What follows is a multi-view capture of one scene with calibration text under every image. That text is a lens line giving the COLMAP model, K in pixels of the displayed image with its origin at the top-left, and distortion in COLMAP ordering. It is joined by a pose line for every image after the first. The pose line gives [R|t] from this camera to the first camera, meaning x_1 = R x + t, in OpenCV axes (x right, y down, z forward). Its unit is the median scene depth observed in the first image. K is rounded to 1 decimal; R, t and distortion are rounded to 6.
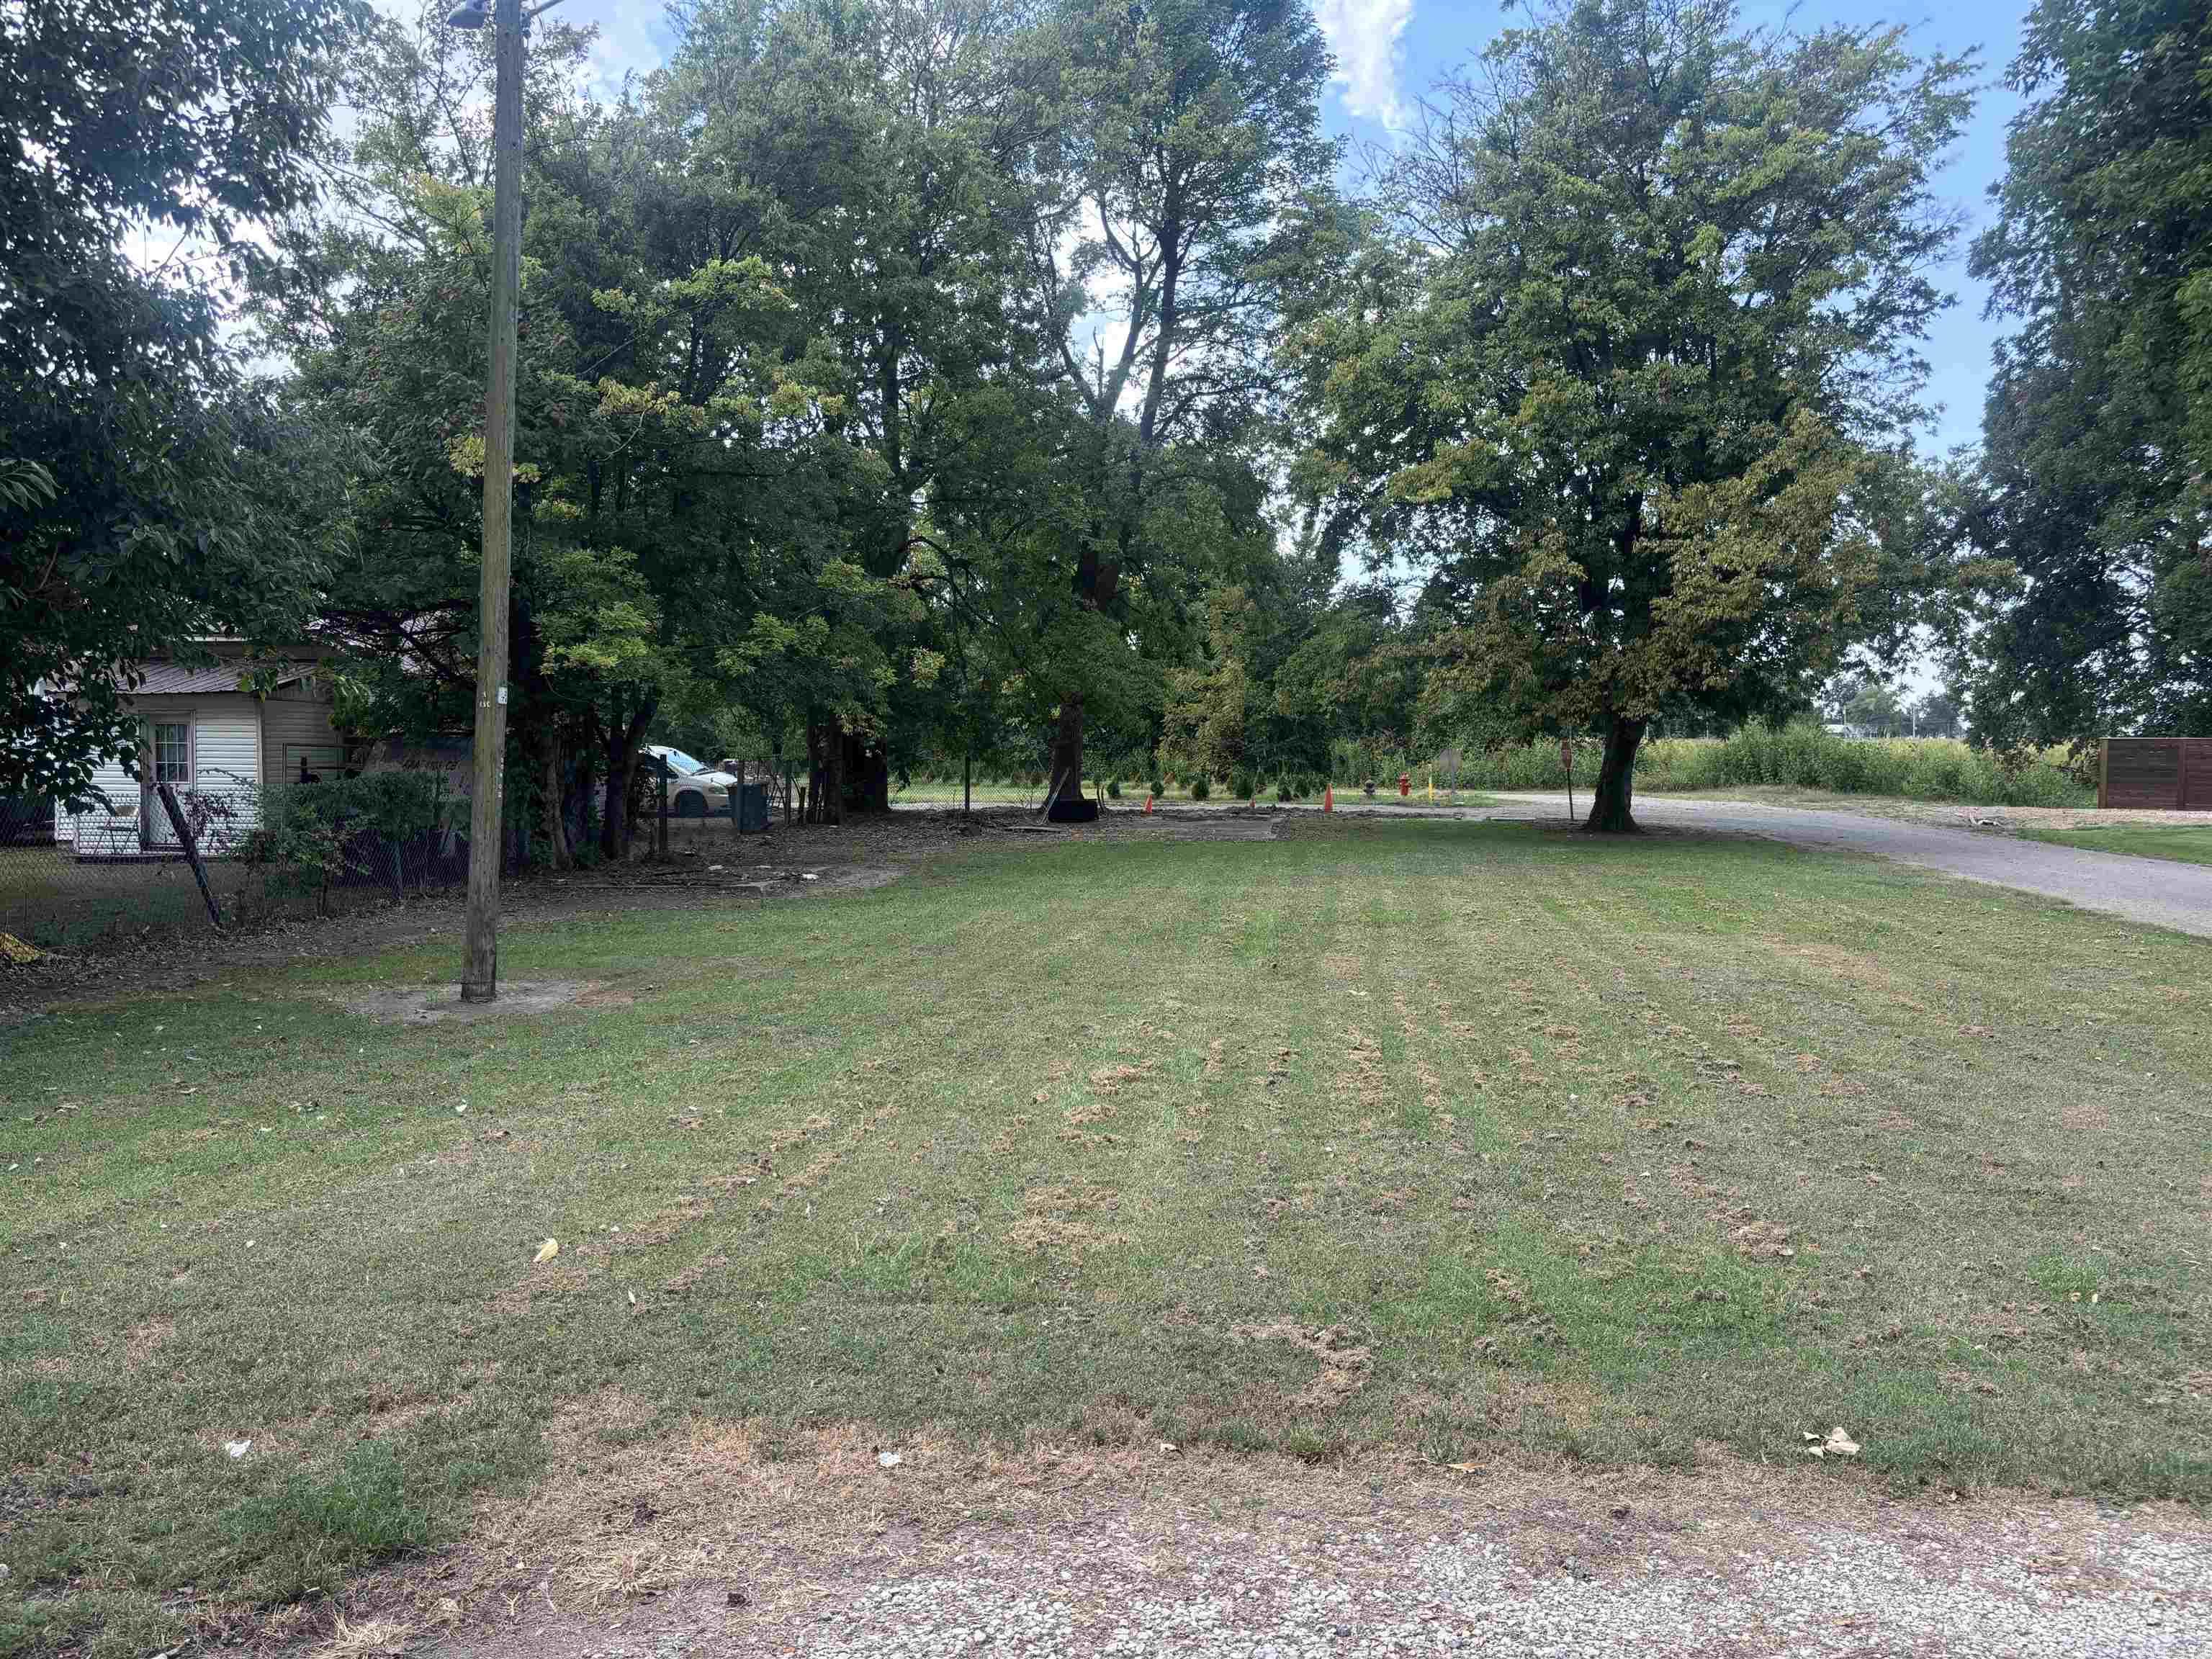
lens RADIAL K [[1722.5, 0, 1093.9], [0, 1722.5, 831.2], [0, 0, 1]] dist [0.072587, -0.082702]
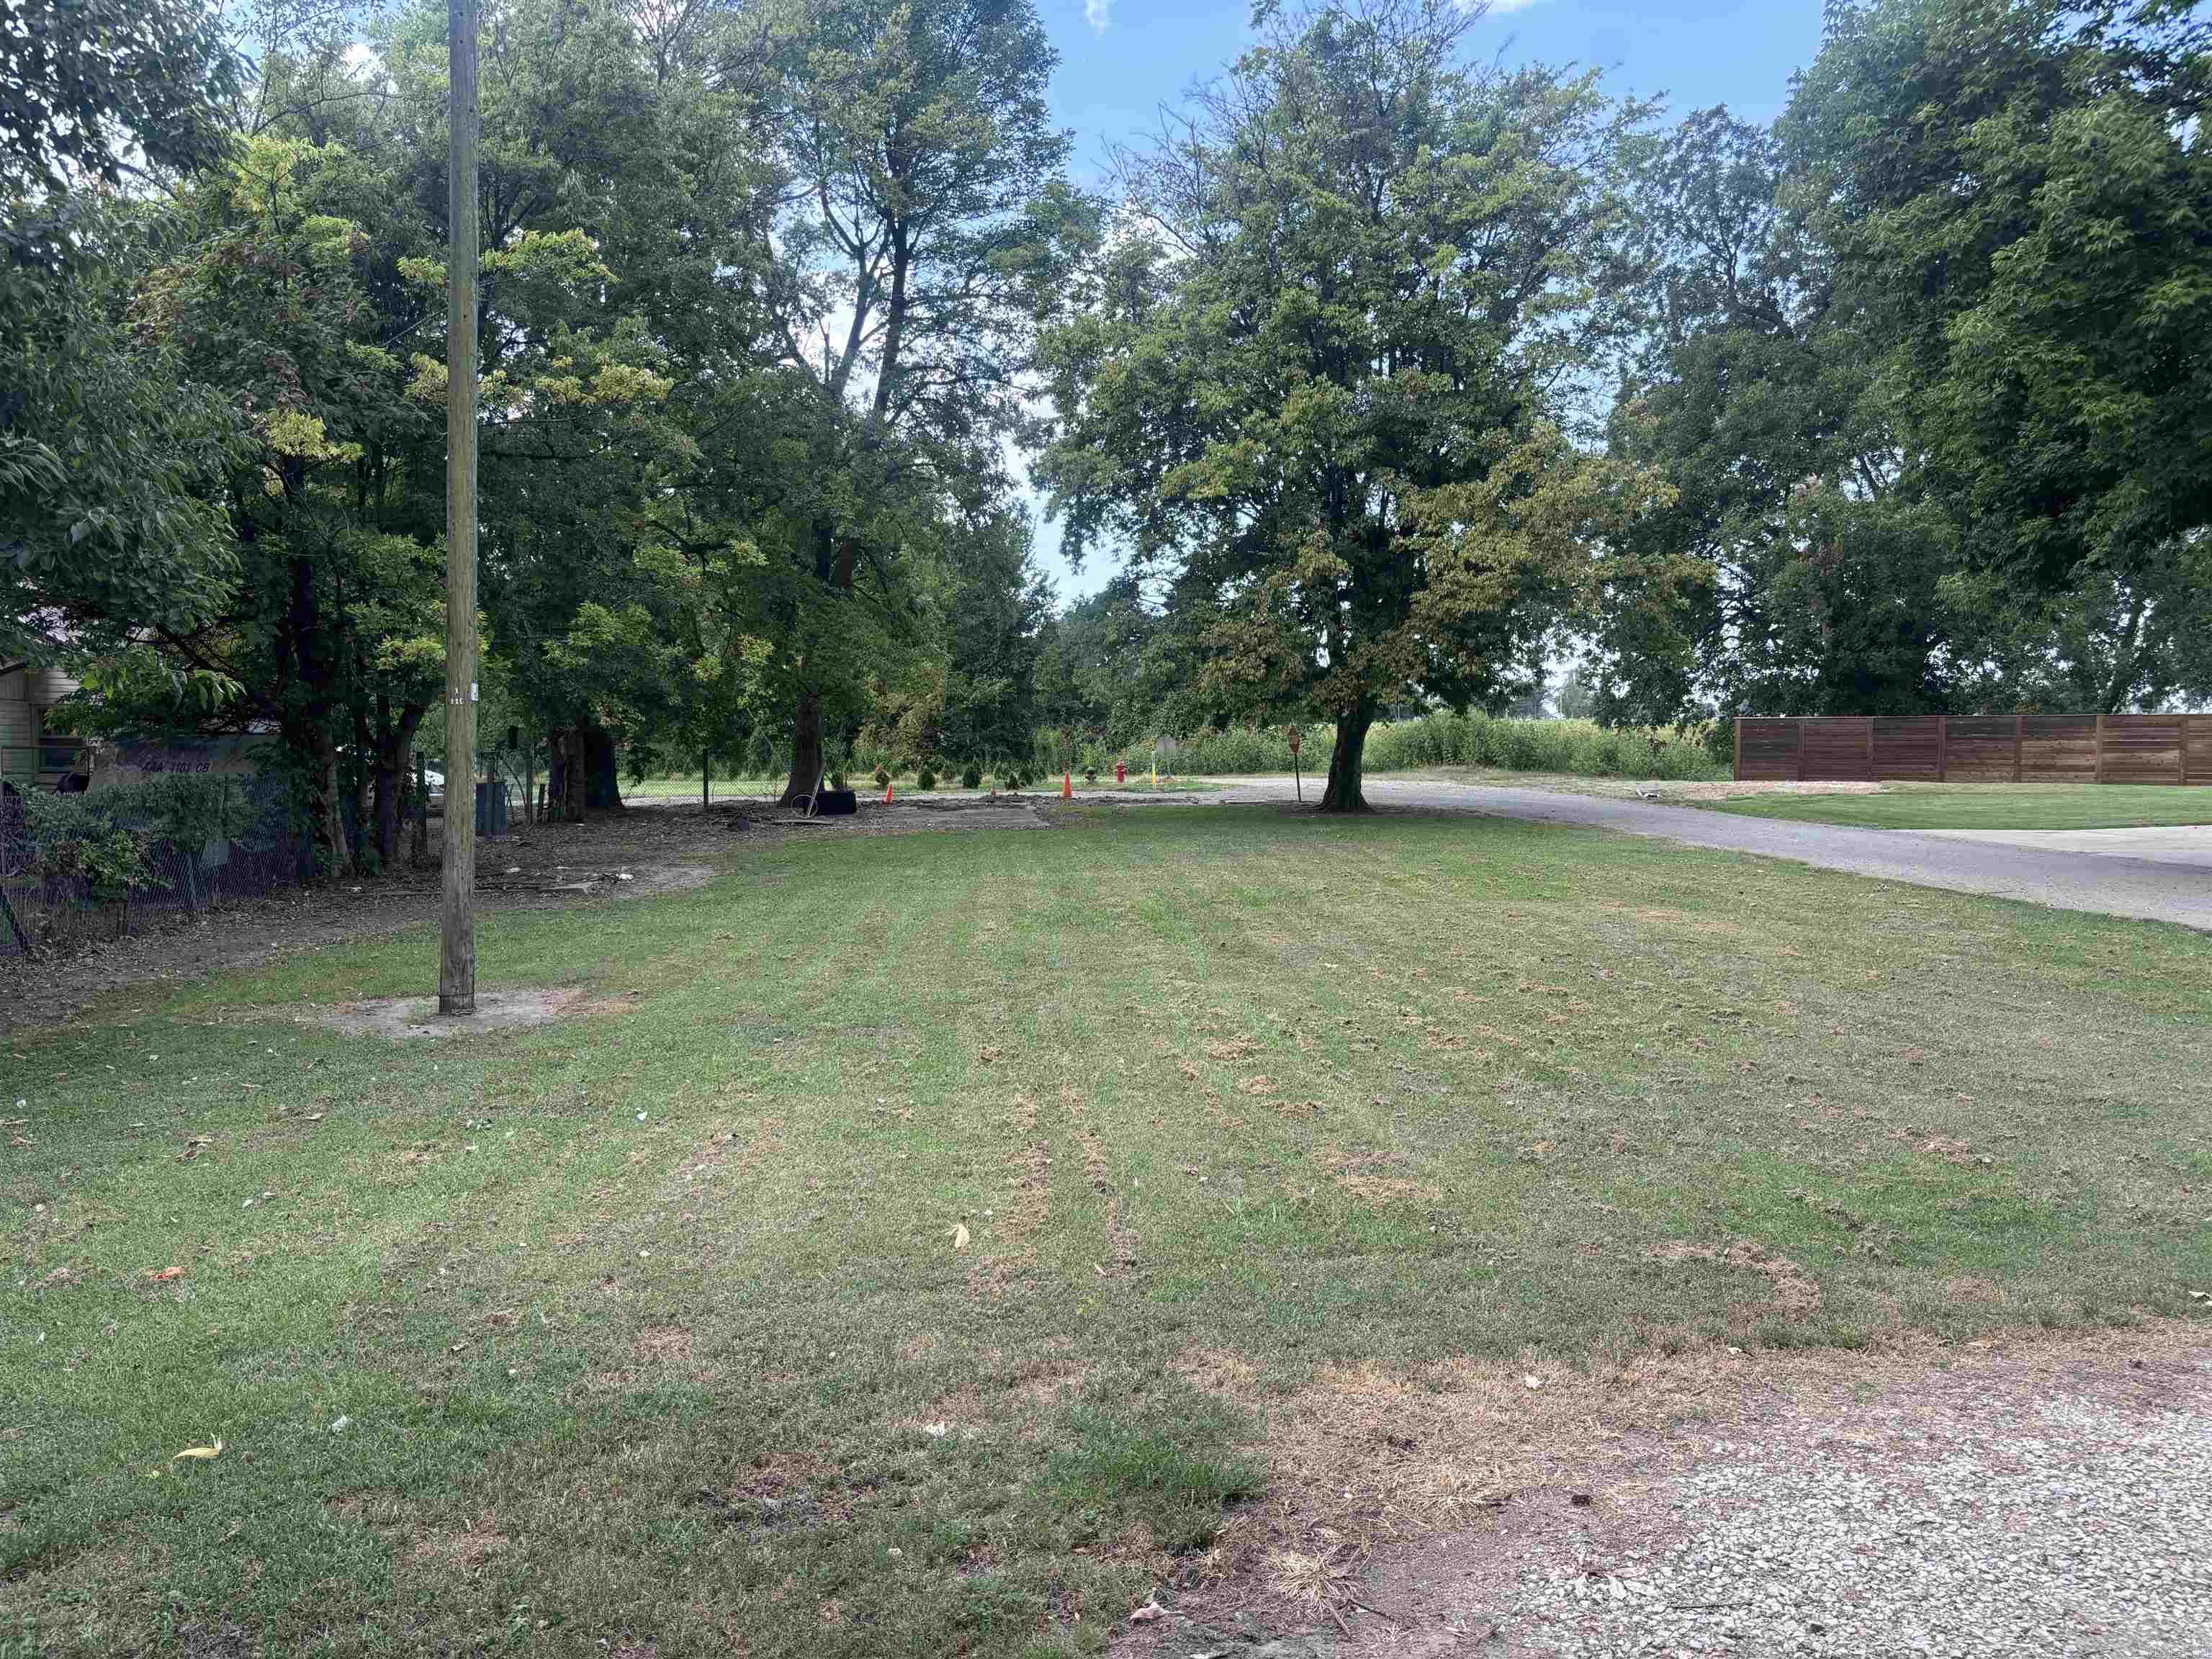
lens RADIAL K [[1733.4, 0, 1106.0], [0, 1733.4, 829.5], [0, 0, 1]] dist [0.074748, -0.090750]
pose [[0.974874, -0.025599, 0.221281, -0.110445], [0.024468, 0.999670, 0.007848, -0.000872], [-0.221409, -0.002236, 0.975178, -0.006328]]
